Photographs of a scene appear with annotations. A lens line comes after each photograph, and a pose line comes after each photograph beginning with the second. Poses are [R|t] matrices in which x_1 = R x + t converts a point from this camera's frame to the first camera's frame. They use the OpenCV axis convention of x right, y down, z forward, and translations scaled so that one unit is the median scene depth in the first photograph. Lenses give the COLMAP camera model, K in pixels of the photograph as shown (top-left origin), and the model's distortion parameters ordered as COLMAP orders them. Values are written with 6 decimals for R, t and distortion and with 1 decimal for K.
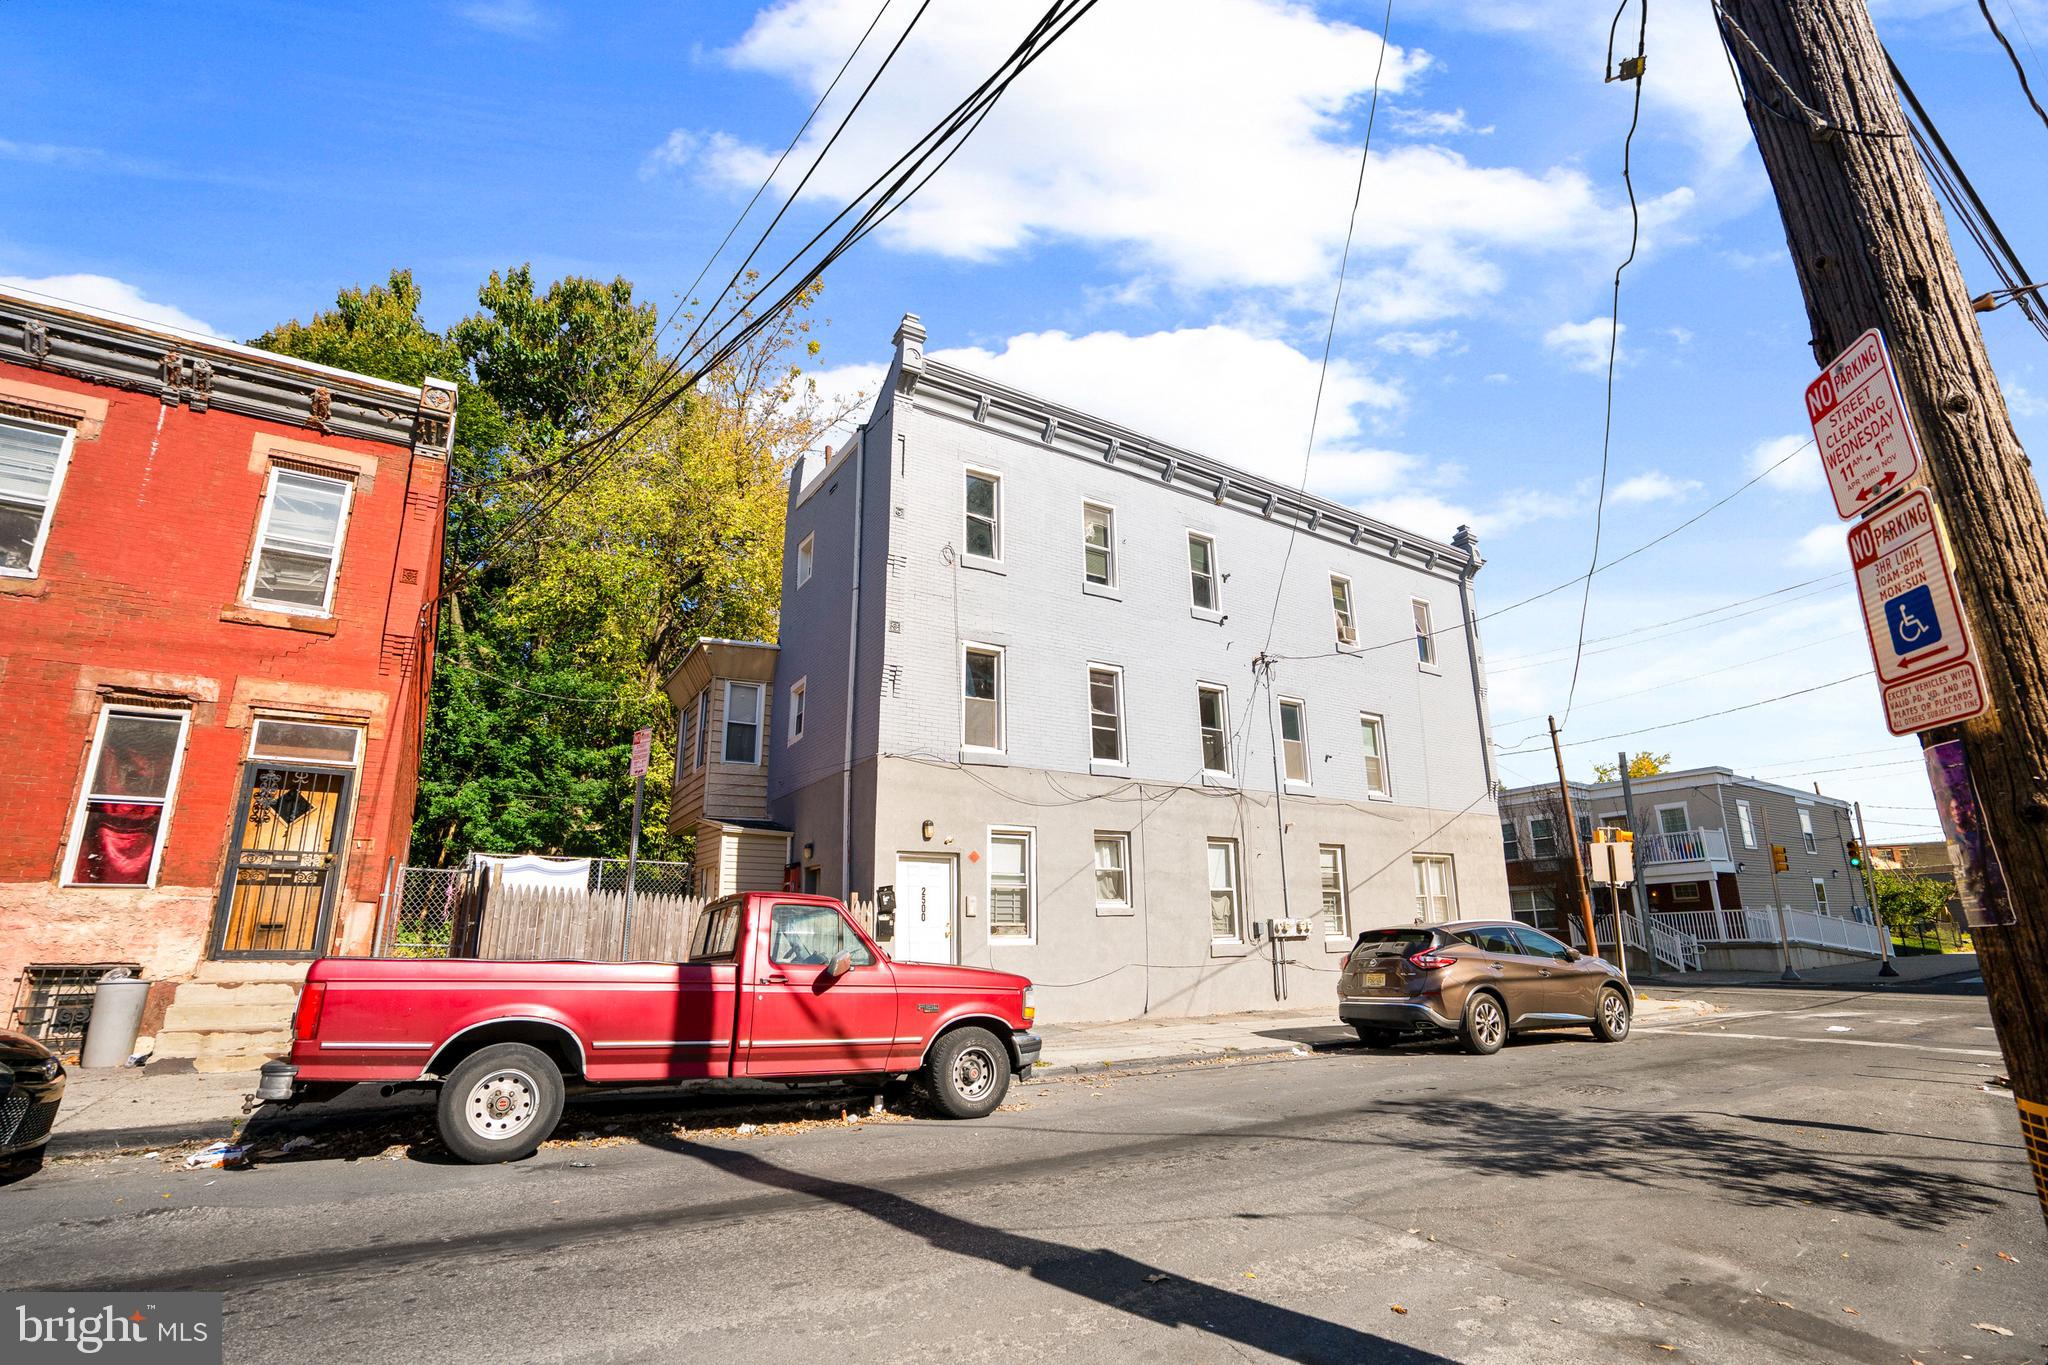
lens RADIAL K [[944.7, 0, 1024.4], [0, 944.7, 700.2], [0, 0, 1]] dist [-0.061436, 0.025622]
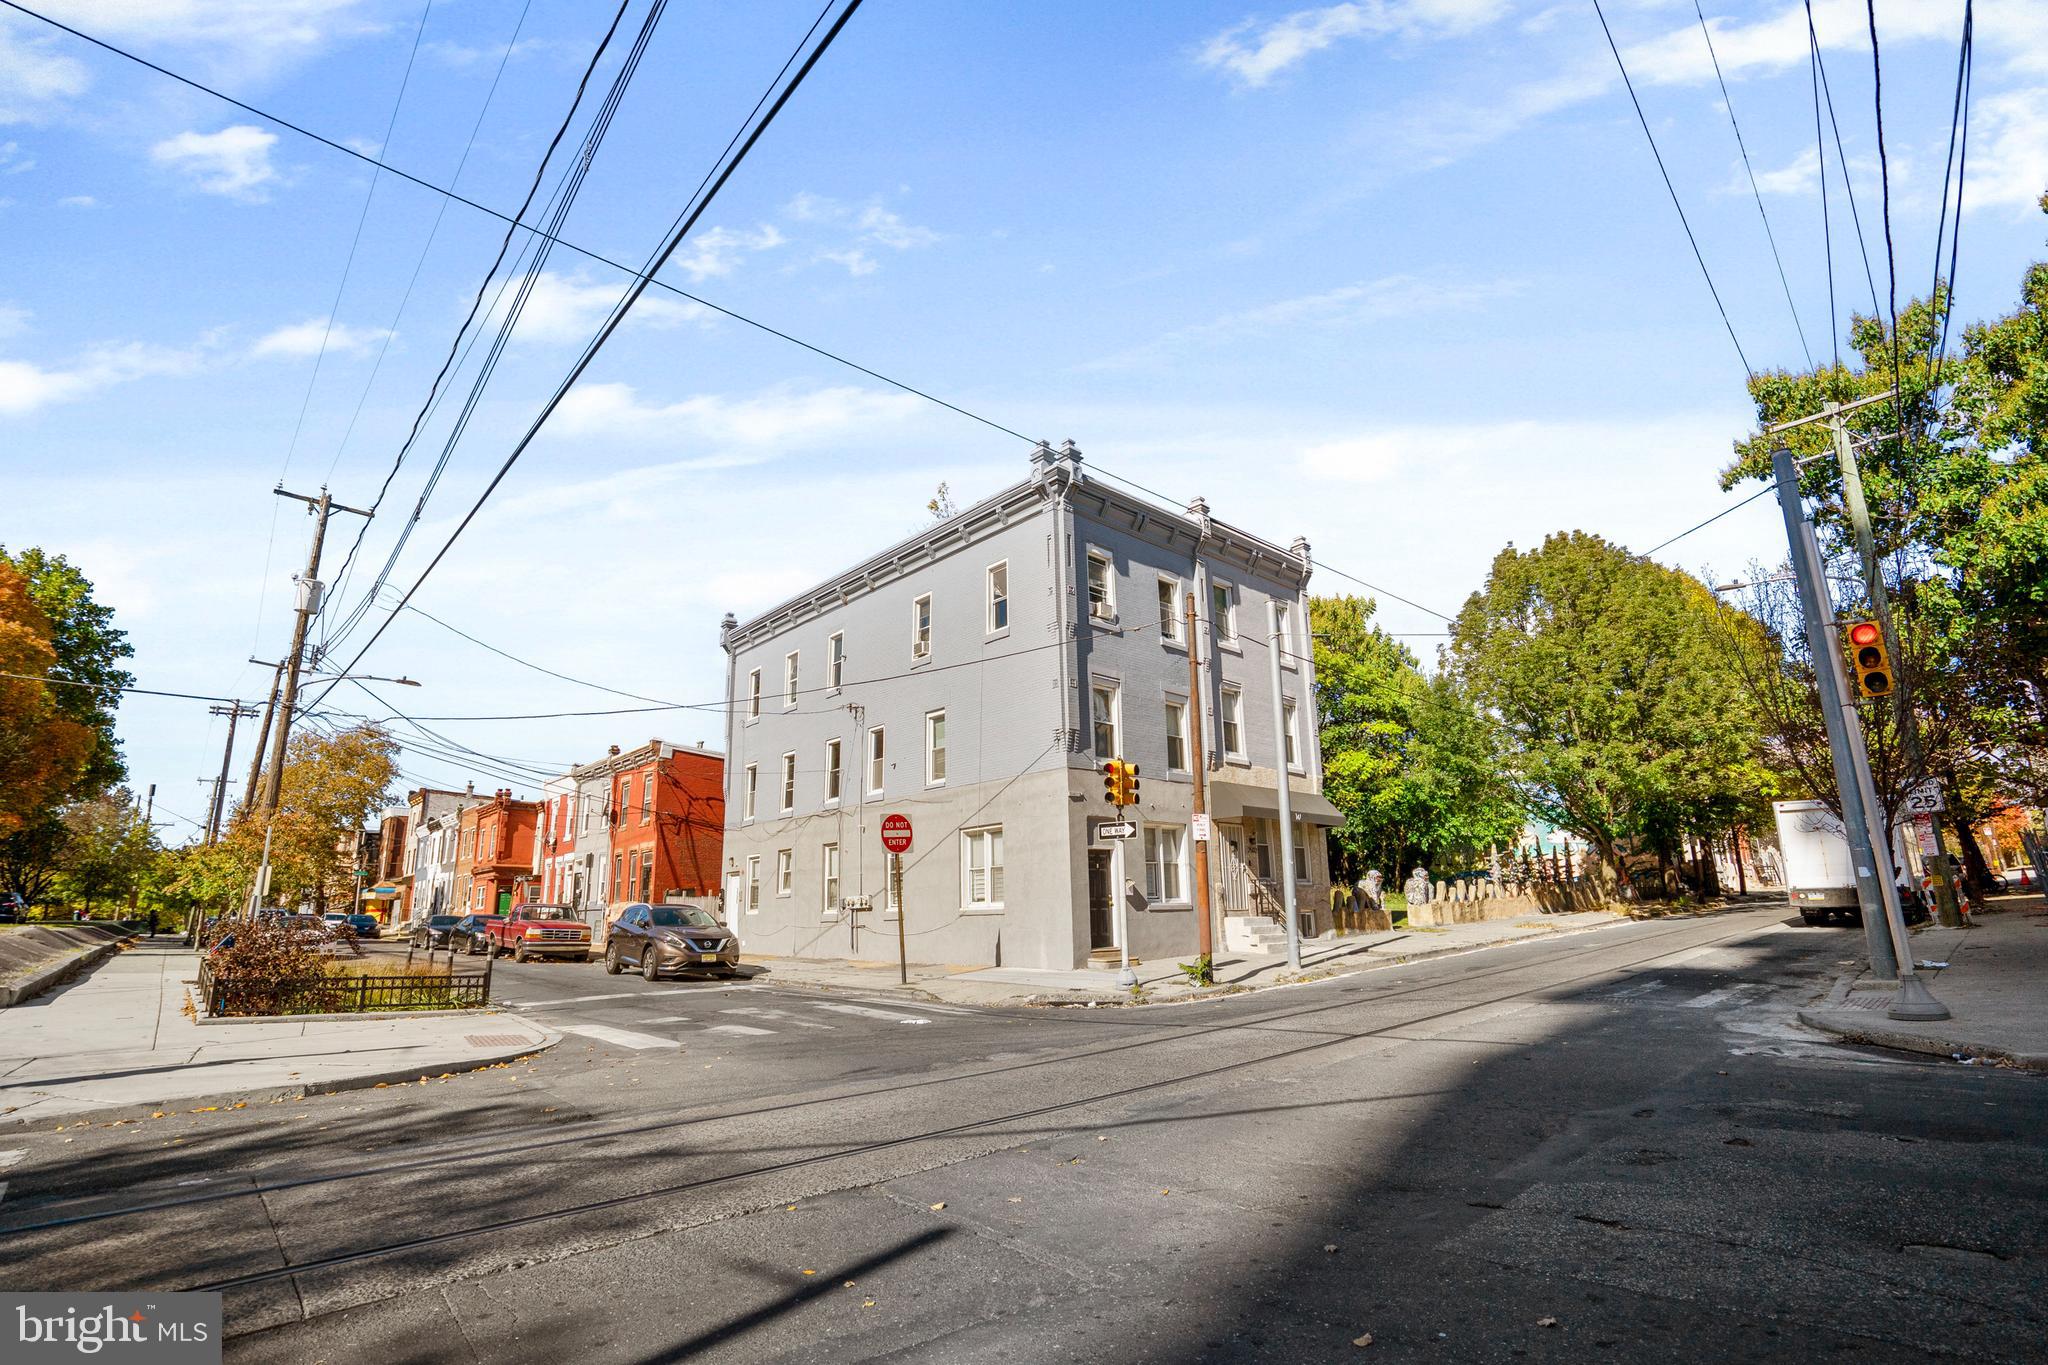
lens RADIAL K [[944.7, 0, 1024.4], [0, 944.7, 700.2], [0, 0, 1]] dist [-0.061436, 0.025622]
pose [[0.173316, -0.215732, -0.960948, 2.048280], [0.264730, 0.950009, -0.165529, 0.302017], [0.948620, -0.225703, 0.221763, 1.176469]]
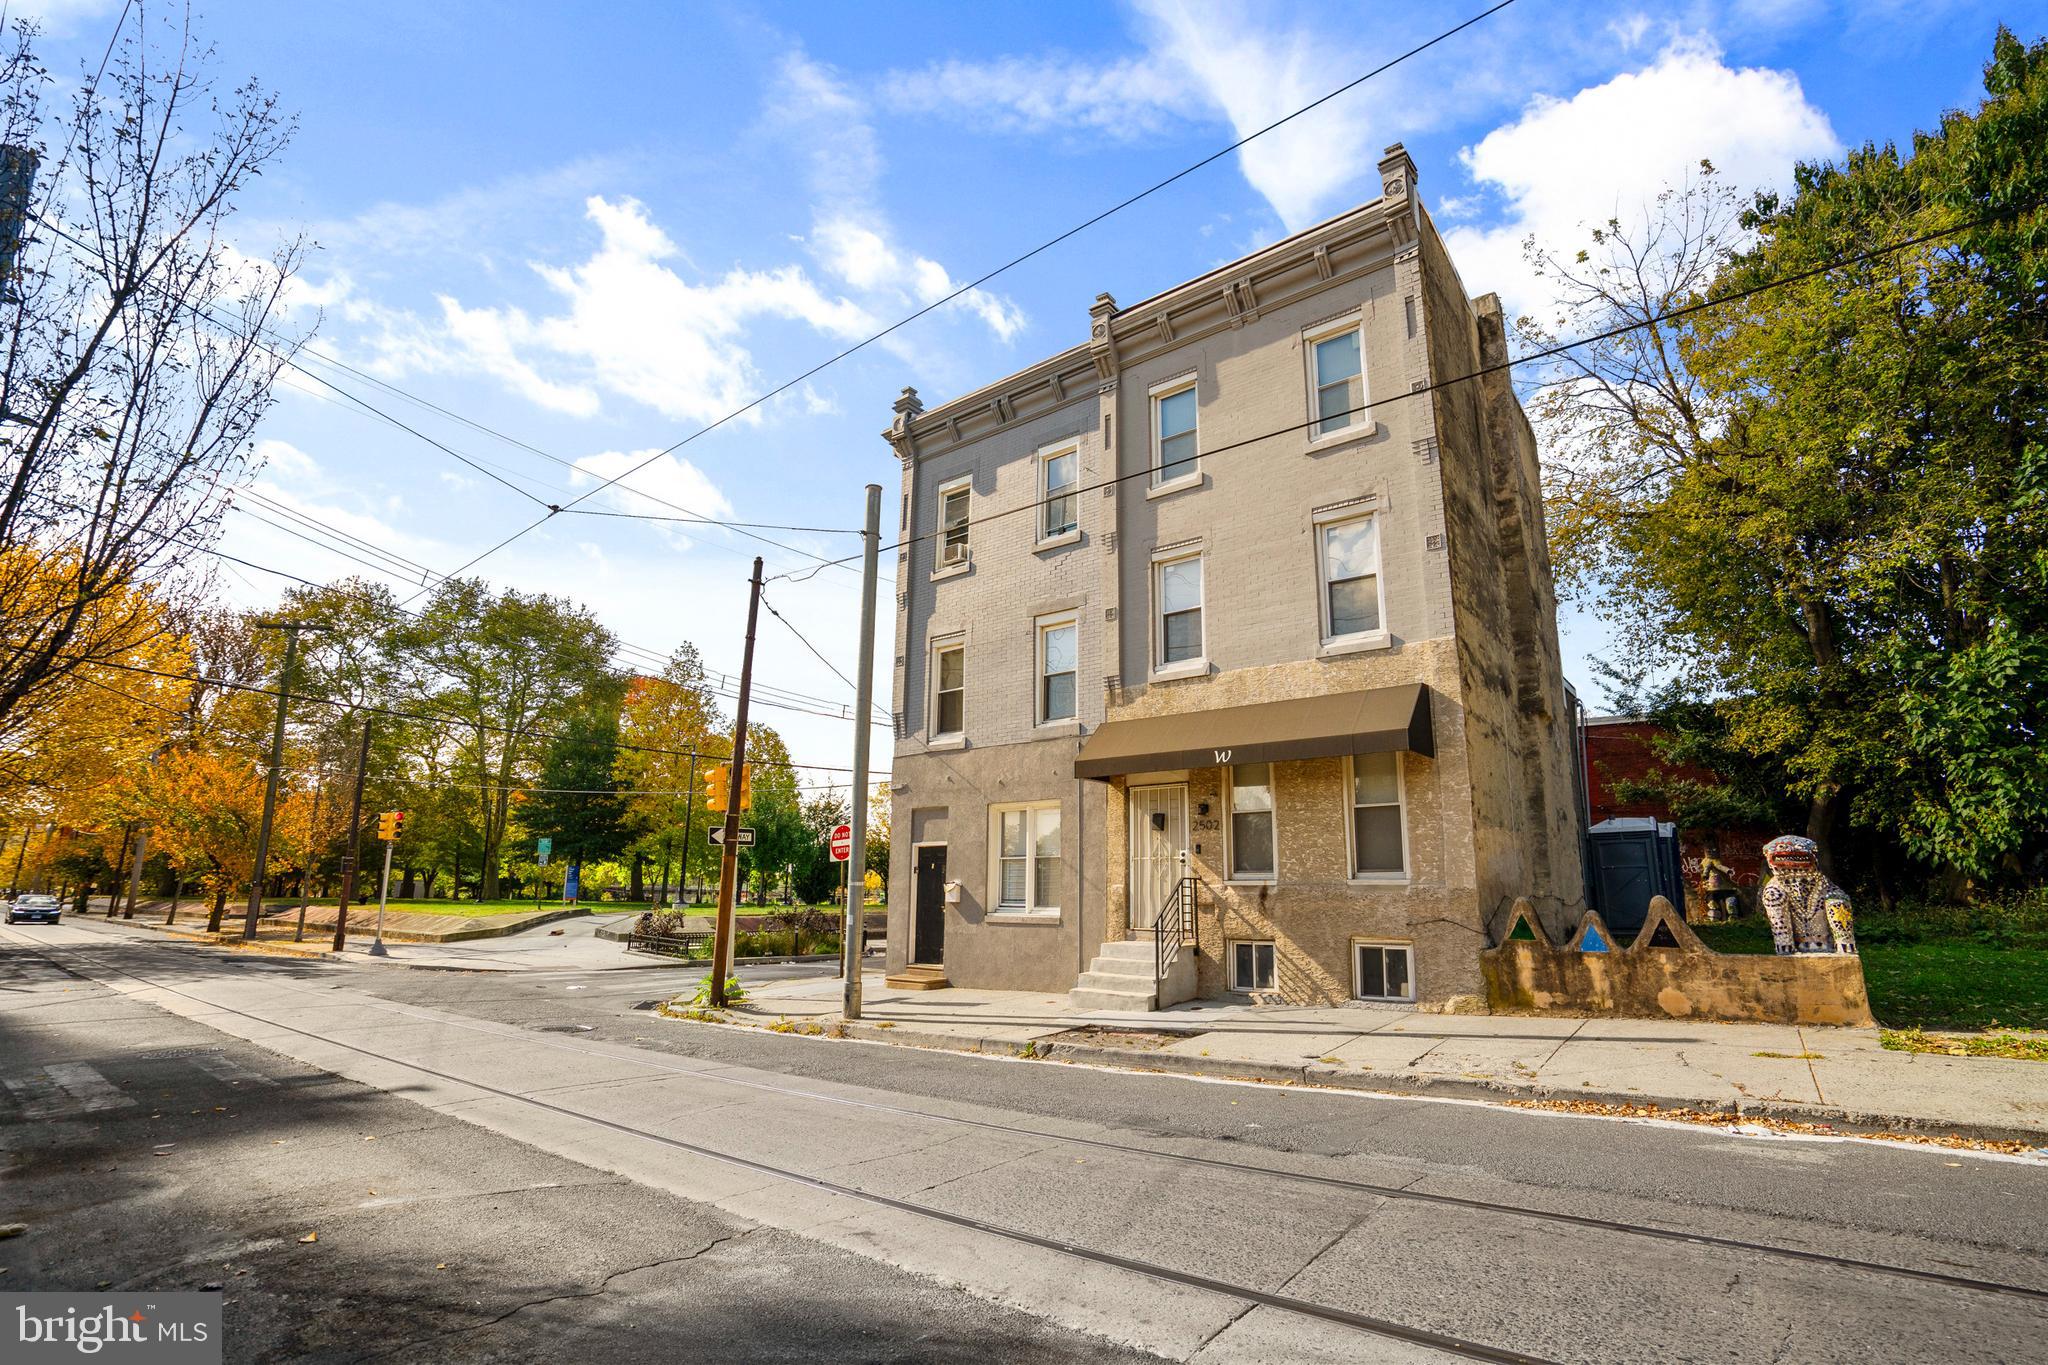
lens RADIAL K [[944.7, 0, 1024.4], [0, 944.7, 700.2], [0, 0, 1]] dist [-0.061436, 0.025622]
pose [[-0.949760, -0.067142, -0.305693, 0.978536], [0.075796, 0.898302, -0.432792, 0.649180], [0.303663, -0.434219, -0.848082, 2.593522]]
